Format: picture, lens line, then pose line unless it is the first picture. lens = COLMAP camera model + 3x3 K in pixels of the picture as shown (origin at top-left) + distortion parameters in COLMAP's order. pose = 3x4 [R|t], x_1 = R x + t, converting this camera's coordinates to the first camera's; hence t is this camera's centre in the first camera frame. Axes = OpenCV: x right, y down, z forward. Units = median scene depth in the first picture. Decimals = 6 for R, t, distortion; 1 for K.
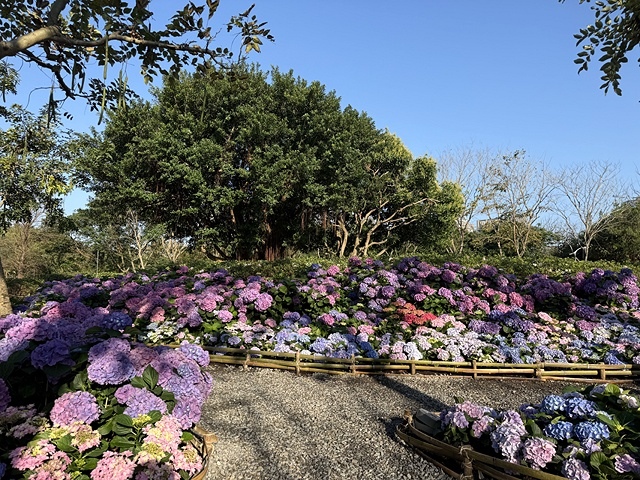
lens RADIAL K [[456.4, 0, 316.7], [0, 456.4, 243.8], [0, 0, 1]] dist [0.087998, -0.117772]
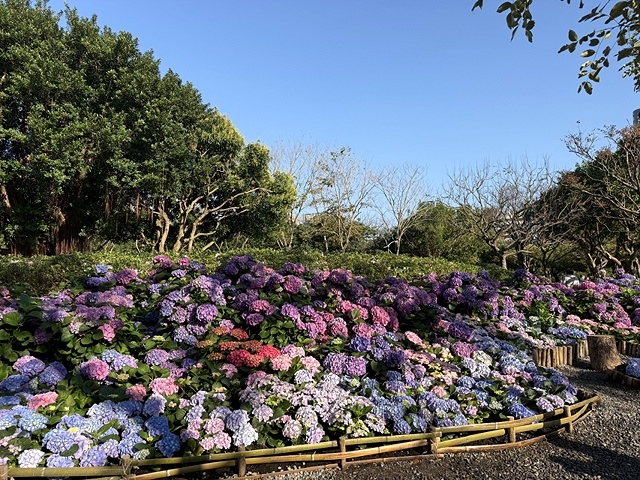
lens RADIAL K [[456.4, 0, 316.7], [0, 456.4, 243.8], [0, 0, 1]] dist [0.087998, -0.117772]
pose [[0.933817, 0.010914, 0.357585, 0.024626], [-0.018042, 0.999699, 0.016605, -0.002644], [-0.357296, -0.021958, 0.933733, 0.122497]]
